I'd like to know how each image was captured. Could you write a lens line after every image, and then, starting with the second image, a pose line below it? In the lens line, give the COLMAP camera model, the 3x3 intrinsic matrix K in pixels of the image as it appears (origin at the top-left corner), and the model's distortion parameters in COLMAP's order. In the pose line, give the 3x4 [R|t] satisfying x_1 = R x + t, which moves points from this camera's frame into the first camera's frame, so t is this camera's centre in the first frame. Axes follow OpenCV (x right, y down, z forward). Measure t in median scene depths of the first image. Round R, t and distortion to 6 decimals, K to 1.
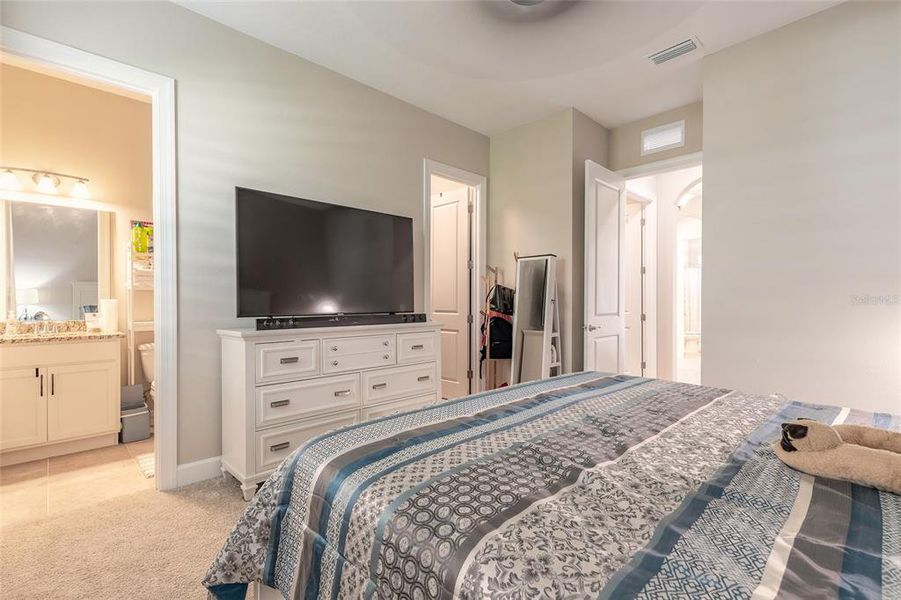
lens RADIAL K [[415.0, 0, 449.7], [0, 415.0, 299.7], [0, 0, 1]] dist [-0.002390, -0.000279]
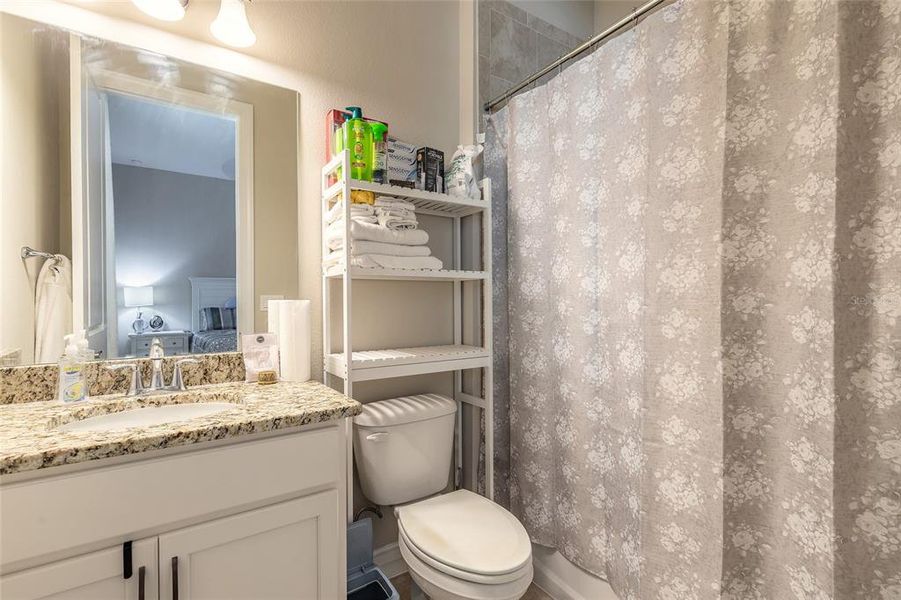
lens RADIAL K [[415.0, 0, 451.3], [0, 415.0, 302.3], [0, 0, 1]] dist [-0.002390, -0.000279]
pose [[0.984969, -0.008754, -0.172510, -0.604610], [0.010461, 0.999905, 0.008988, -0.001533], [0.172415, -0.010658, 0.984967, 0.632073]]
